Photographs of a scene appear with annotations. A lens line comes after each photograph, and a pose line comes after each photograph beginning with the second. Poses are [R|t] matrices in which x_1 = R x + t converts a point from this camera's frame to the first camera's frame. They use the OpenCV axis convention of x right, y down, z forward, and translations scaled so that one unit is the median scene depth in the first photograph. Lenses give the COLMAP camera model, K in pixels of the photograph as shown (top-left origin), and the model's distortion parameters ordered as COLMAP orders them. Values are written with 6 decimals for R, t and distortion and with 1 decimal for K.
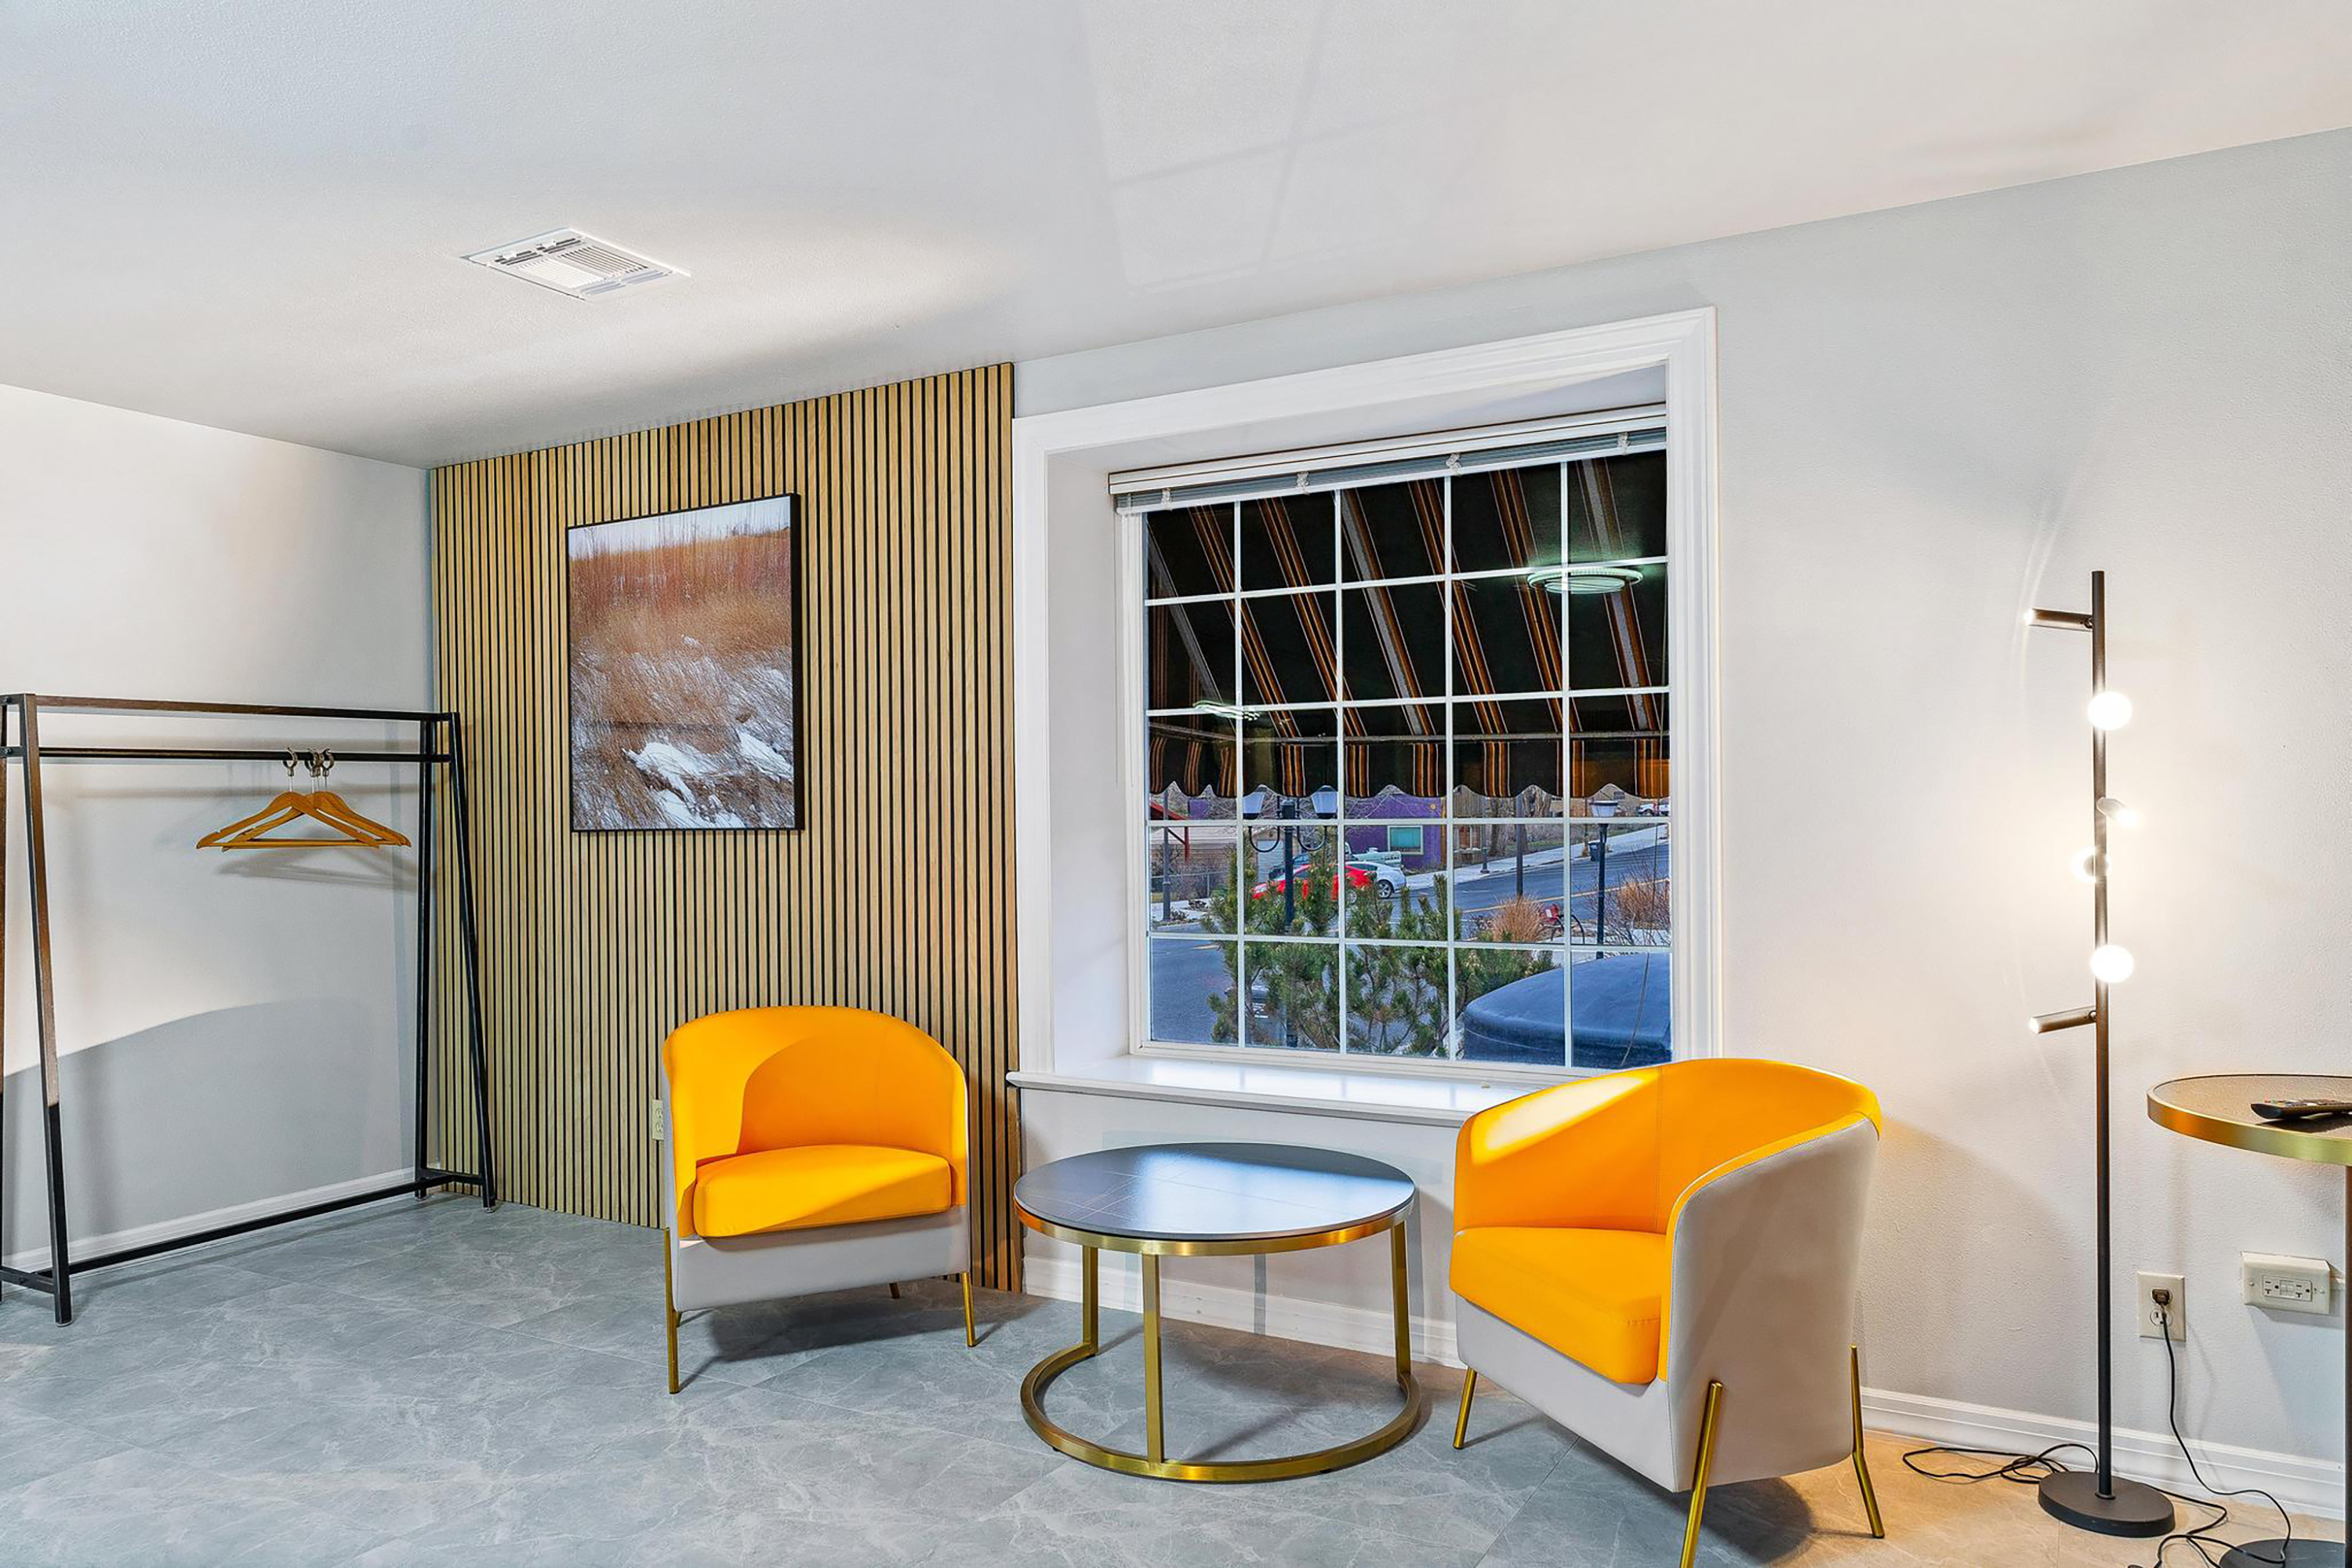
lens RADIAL K [[1552.8, 0, 1187.1], [0, 1552.8, 809.0], [0, 0, 1]] dist [-0.010729, 0.003353]
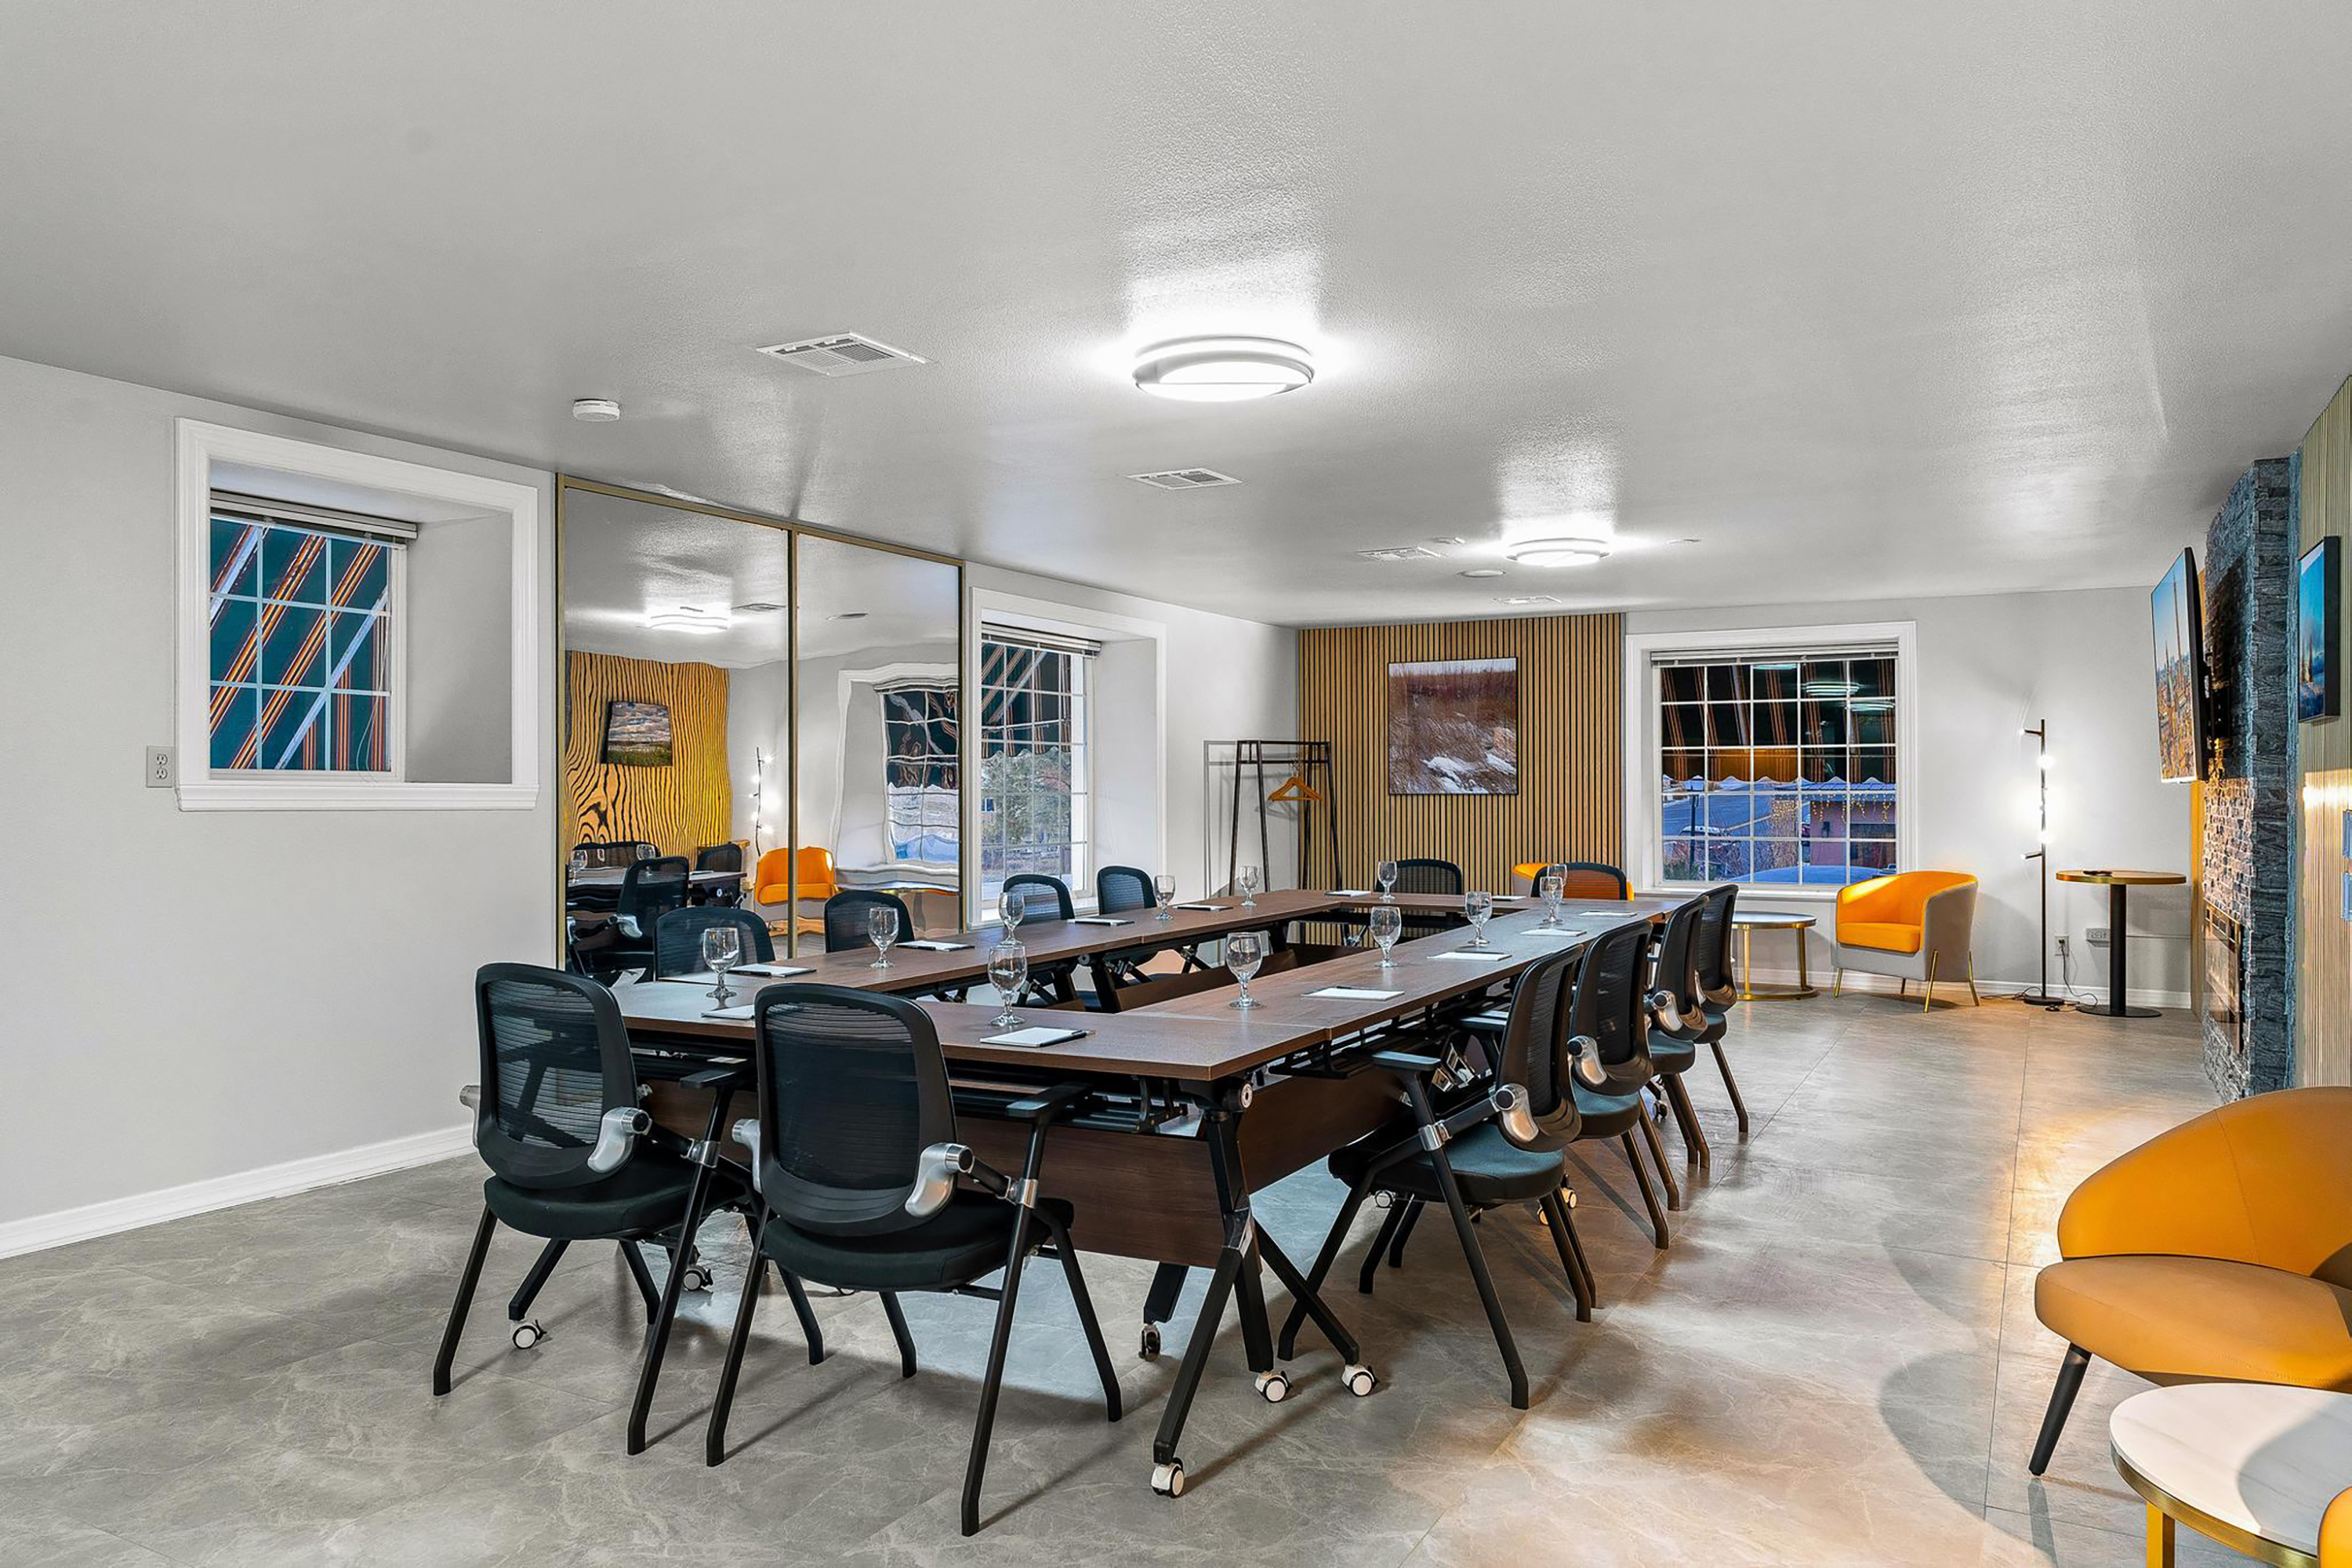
lens RADIAL K [[1552.8, 0, 1173.5], [0, 1552.8, 779.5], [0, 0, 1]] dist [-0.010729, 0.003353]
pose [[0.999695, 0.011014, 0.022082, -0.865138], [-0.010704, 0.999843, -0.014118, 0.031364], [-0.022234, 0.013877, 0.999656, -1.462239]]
